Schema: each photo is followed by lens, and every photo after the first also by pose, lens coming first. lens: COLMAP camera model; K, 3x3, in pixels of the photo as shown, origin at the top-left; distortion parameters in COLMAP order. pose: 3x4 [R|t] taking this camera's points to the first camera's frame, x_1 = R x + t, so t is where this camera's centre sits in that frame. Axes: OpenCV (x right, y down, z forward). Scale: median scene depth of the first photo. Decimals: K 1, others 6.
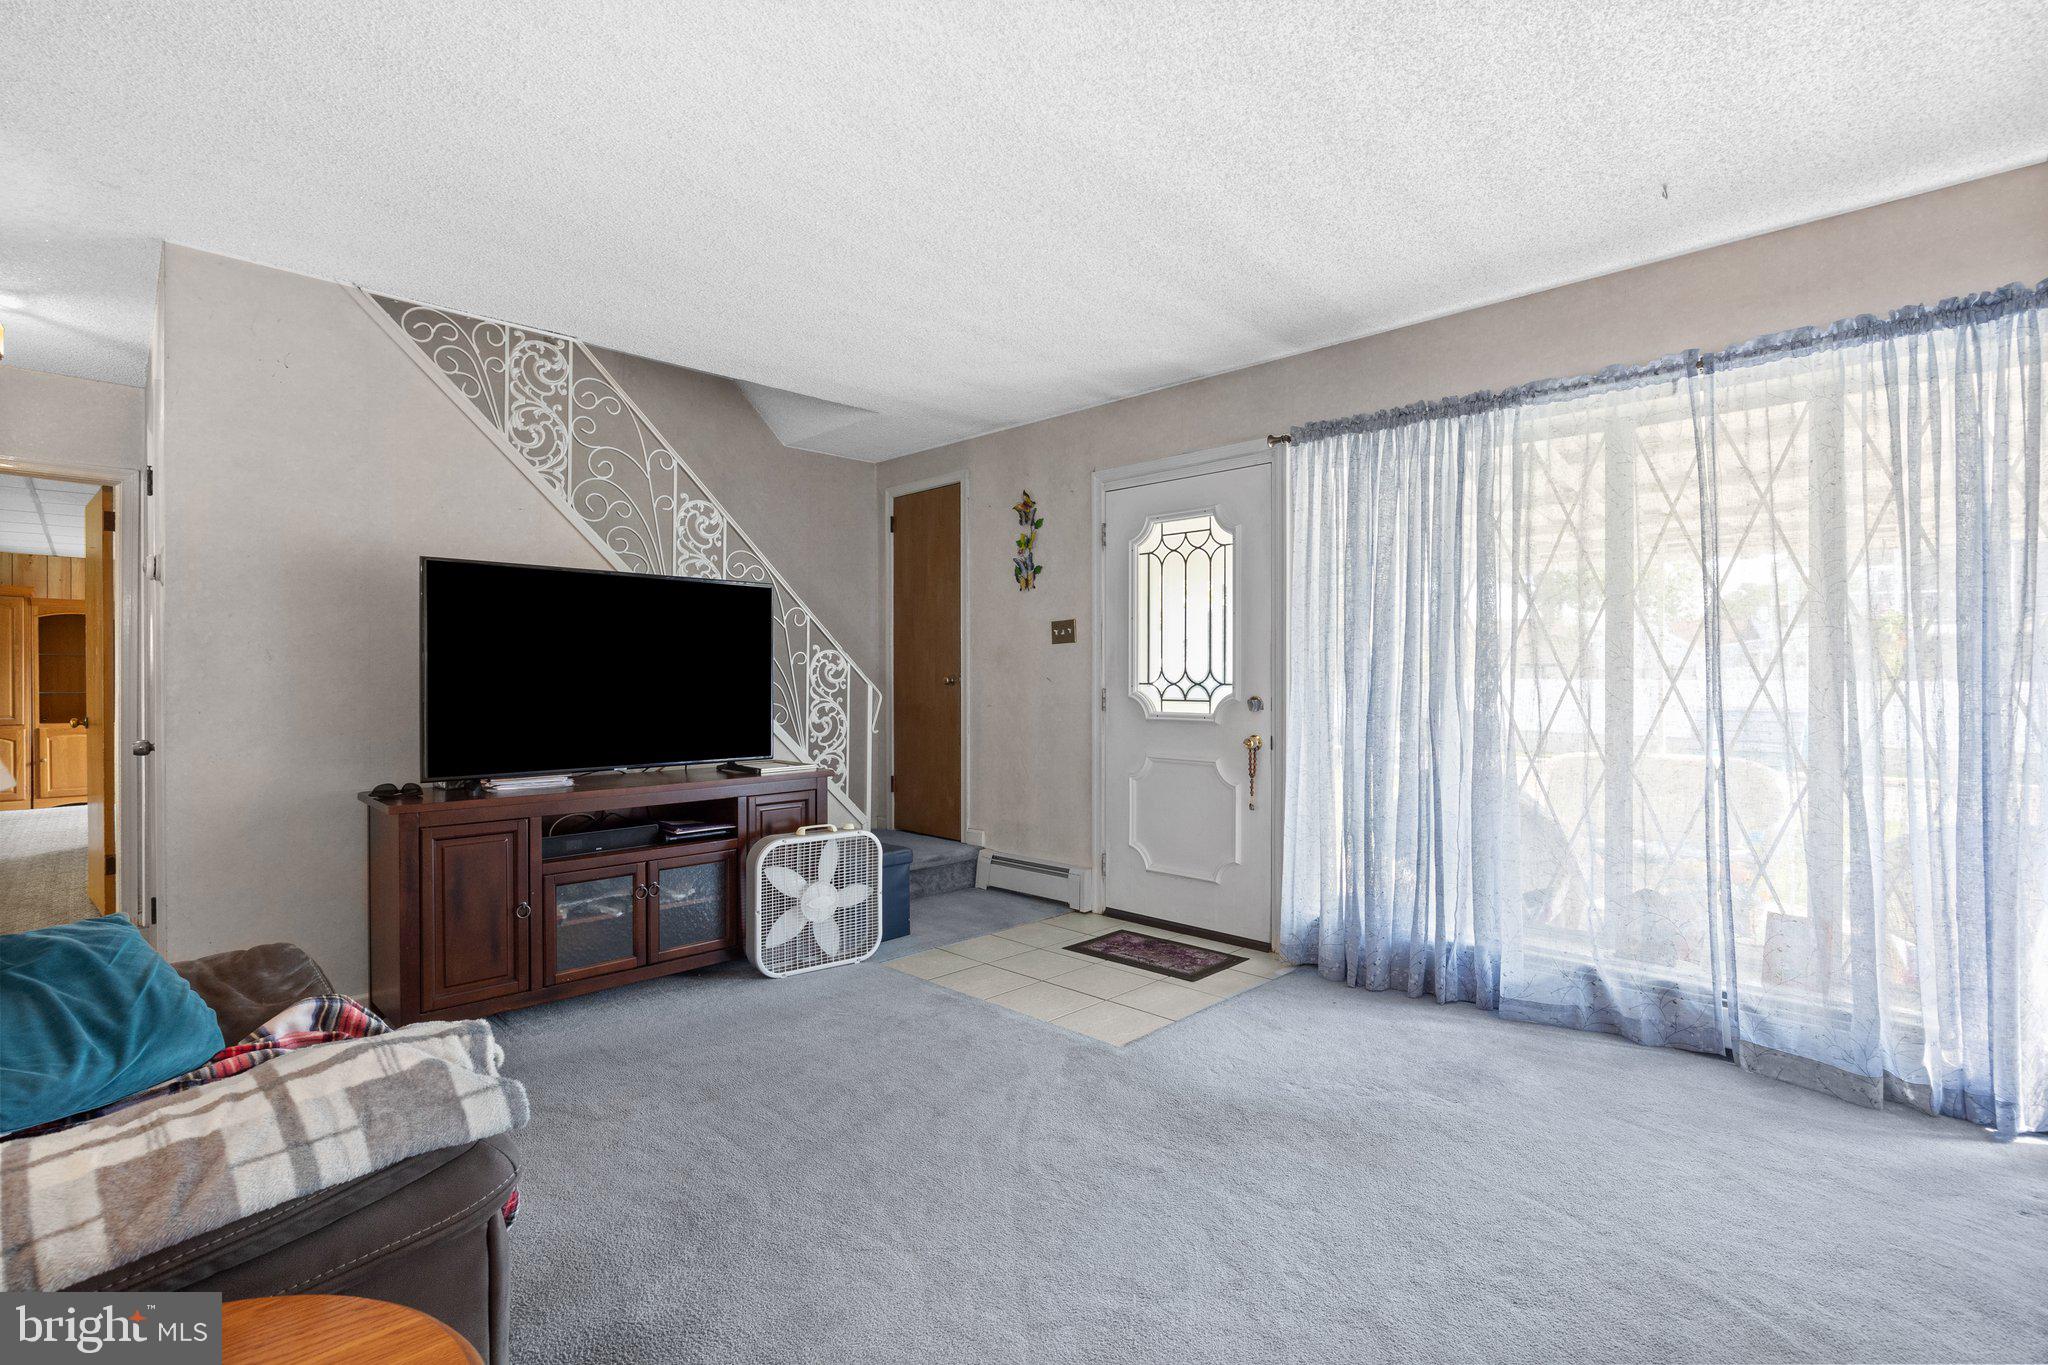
lens RADIAL K [[959.8, 0, 1027.4], [0, 959.8, 680.1], [0, 0, 1]] dist [-0.005881, 0.000778]
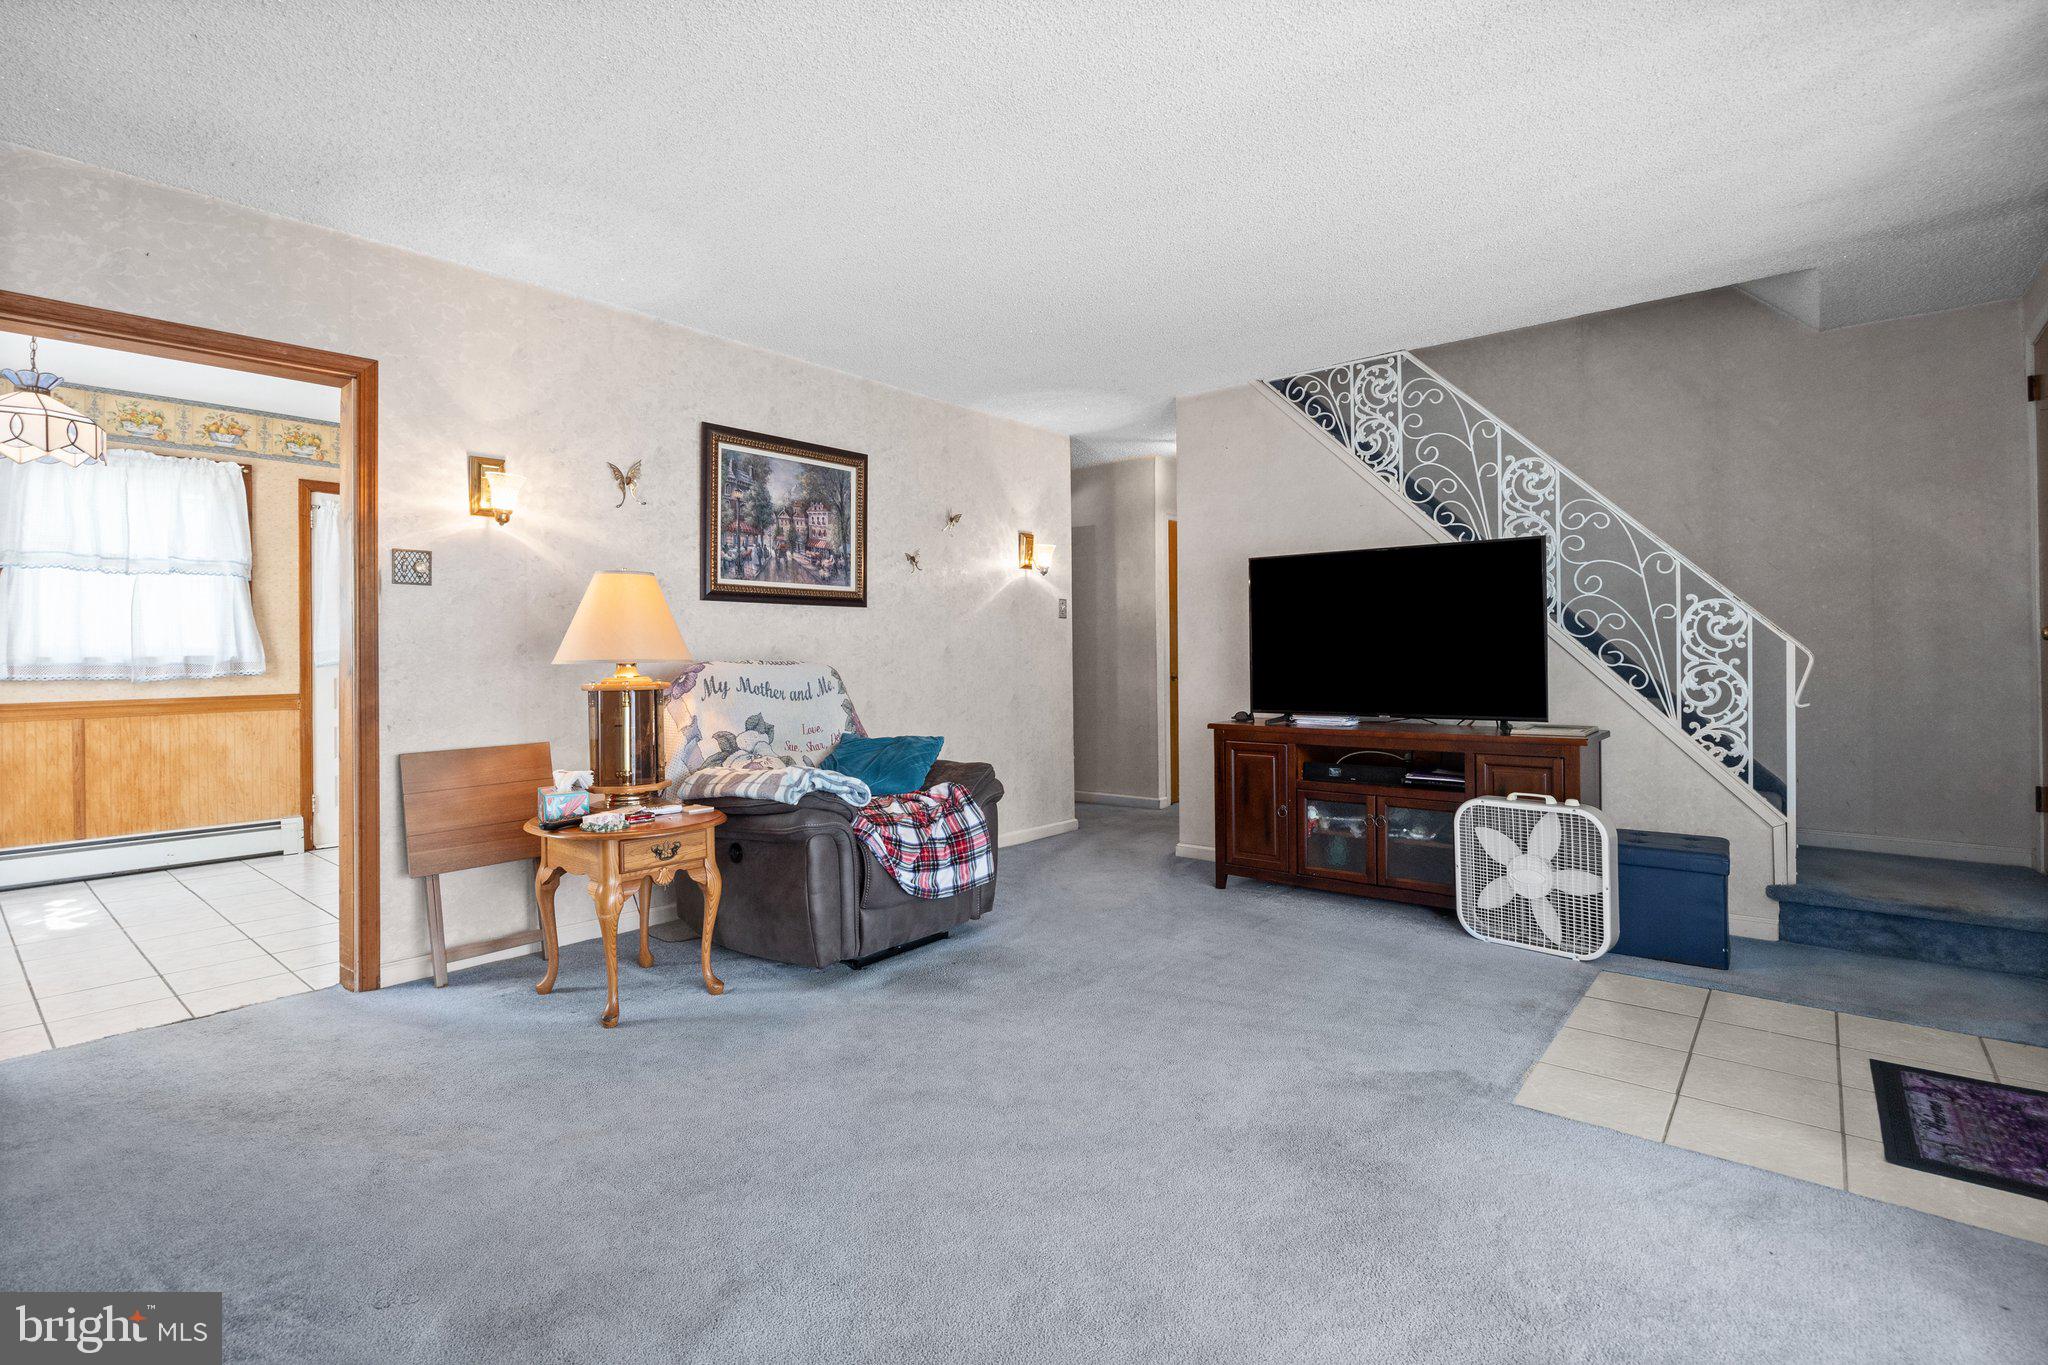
lens RADIAL K [[954.7, 0, 1002.1], [0, 954.7, 649.9], [0, 0, 1]] dist [-0.006891, -0.000752]
pose [[0.064951, -0.004225, -0.997879, 0.625670], [0.006346, 0.999973, -0.003821, 0.011734], [0.997868, -0.006084, 0.064976, 0.404857]]
